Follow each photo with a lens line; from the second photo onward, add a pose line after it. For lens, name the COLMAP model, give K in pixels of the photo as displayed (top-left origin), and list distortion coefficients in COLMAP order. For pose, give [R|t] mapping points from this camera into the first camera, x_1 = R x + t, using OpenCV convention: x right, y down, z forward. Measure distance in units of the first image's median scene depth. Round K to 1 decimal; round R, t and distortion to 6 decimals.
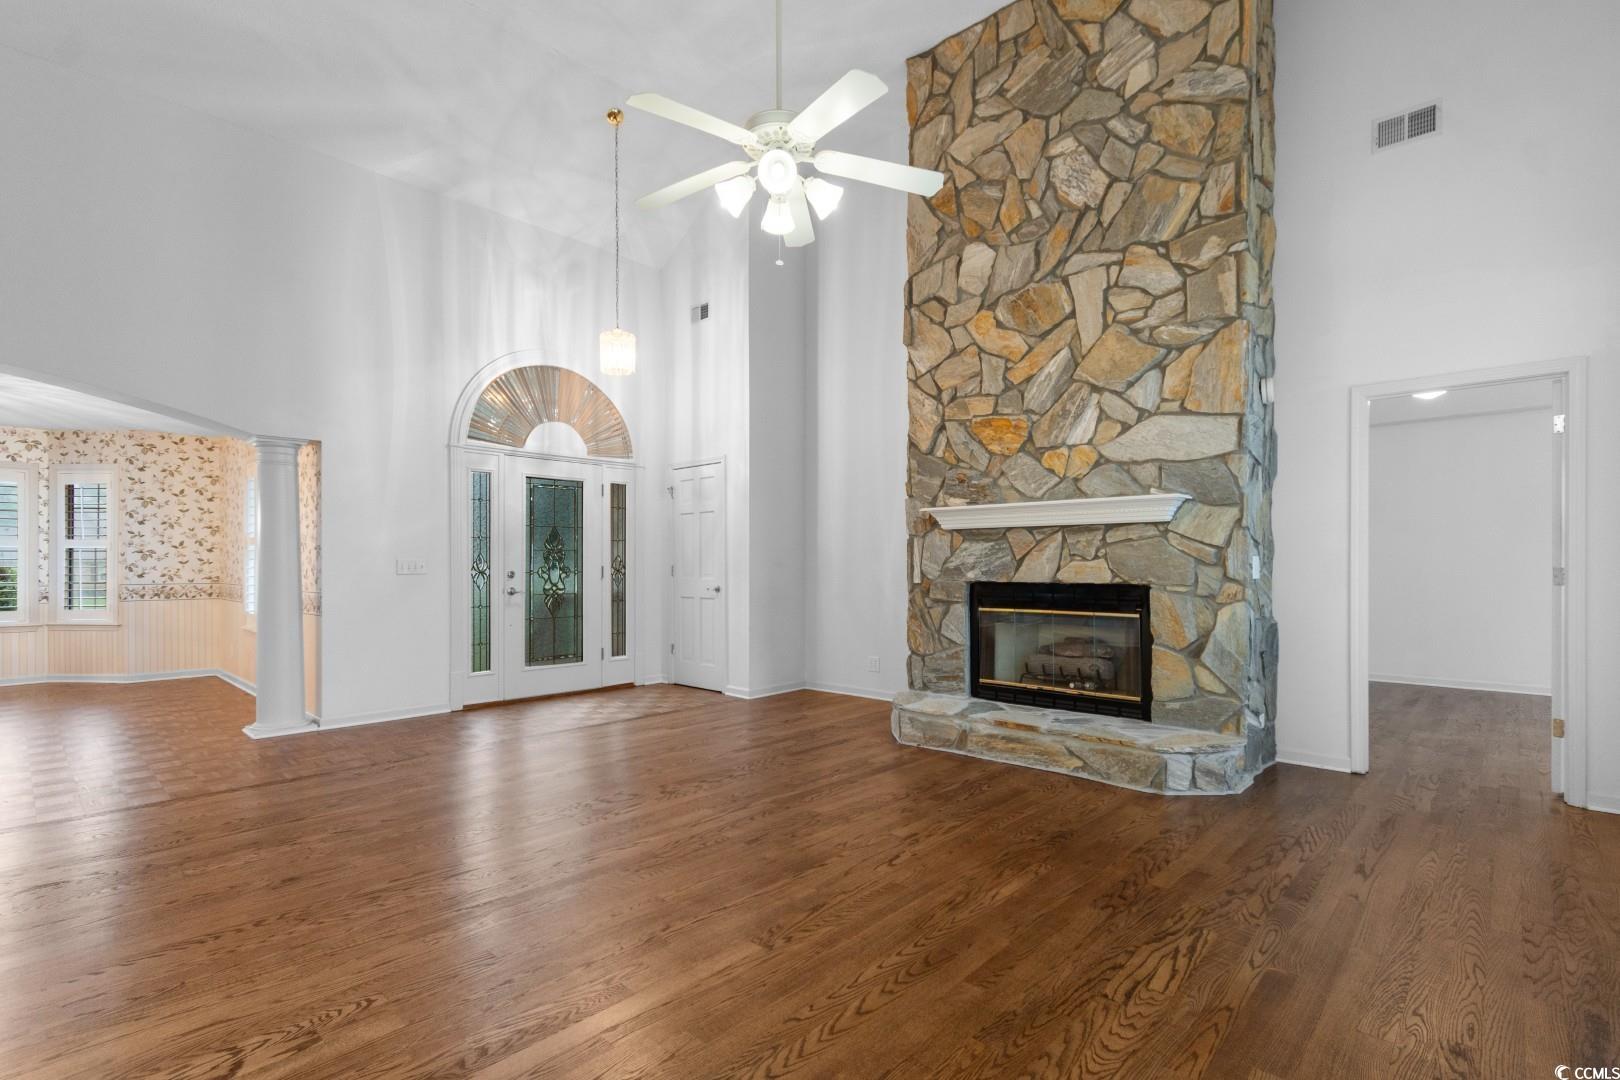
lens RADIAL K [[750.5, 0, 805.6], [0, 750.5, 567.2], [0, 0, 1]] dist [0.003244, 0.000574]
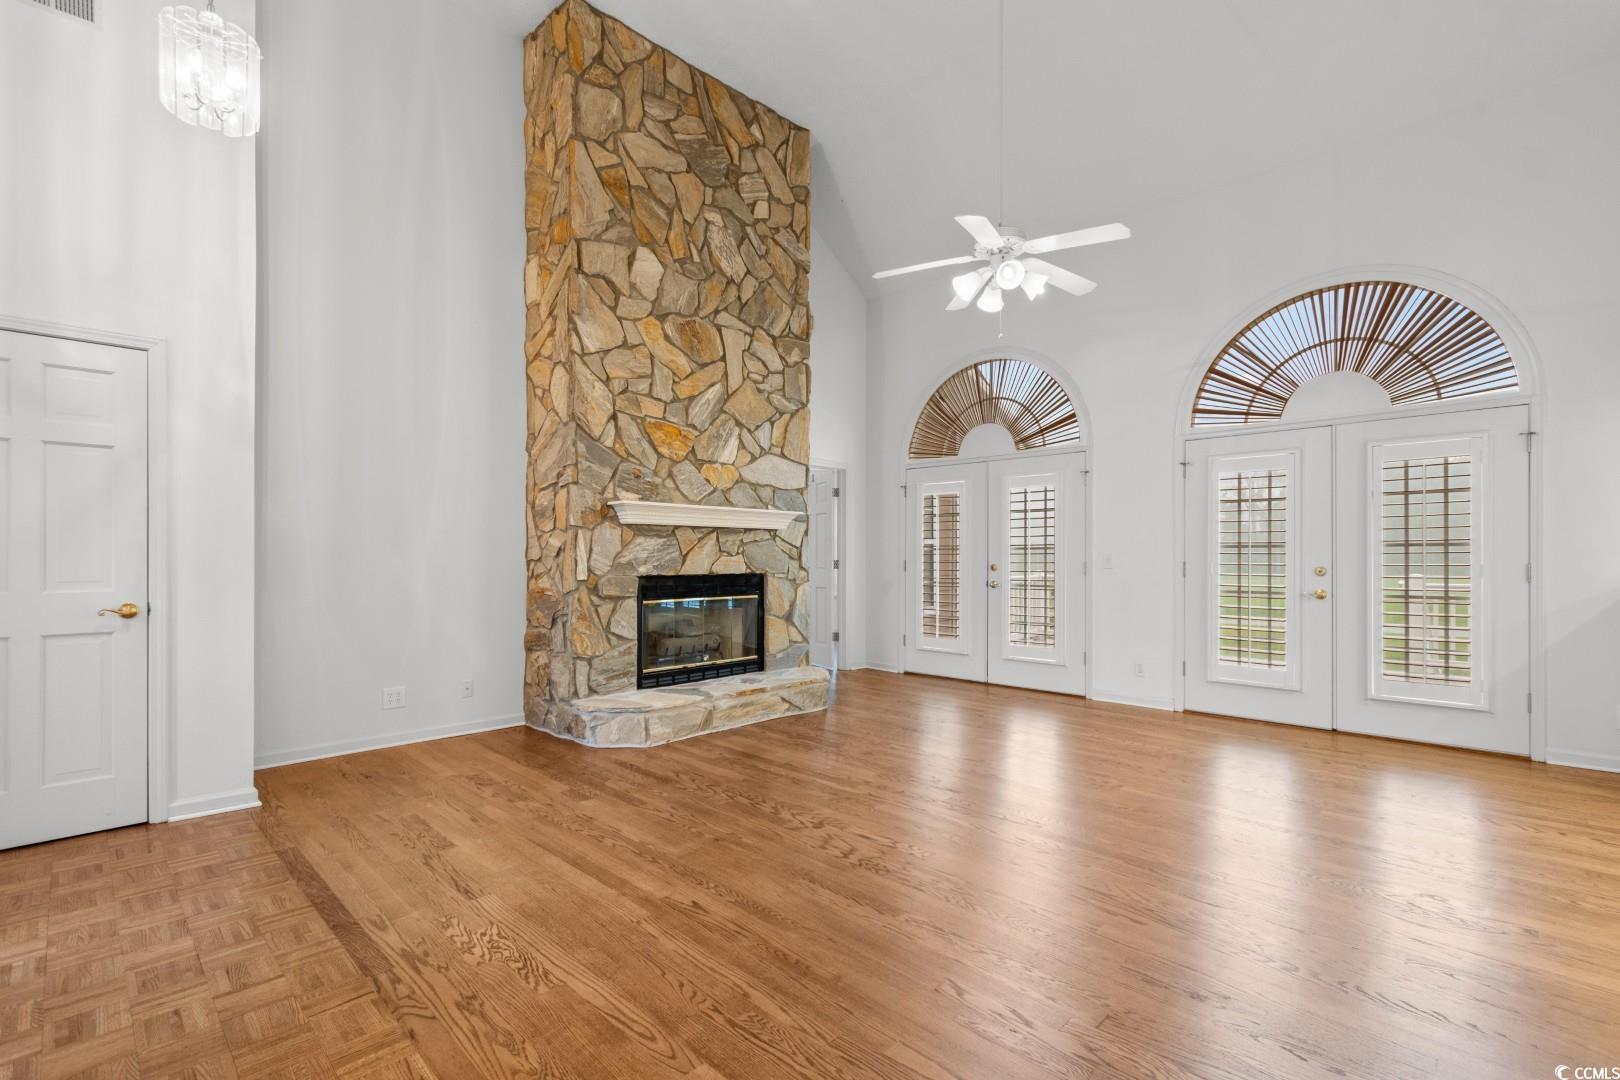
lens RADIAL K [[738.3, 0, 806.1], [0, 738.3, 556.5], [0, 0, 1]] dist [0.003034, 0.000701]
pose [[0.021278, 0.003945, 0.999766, -0.842726], [0.005539, 0.999976, -0.004064, -0.002109], [-0.999758, 0.005625, 0.021255, 0.815553]]
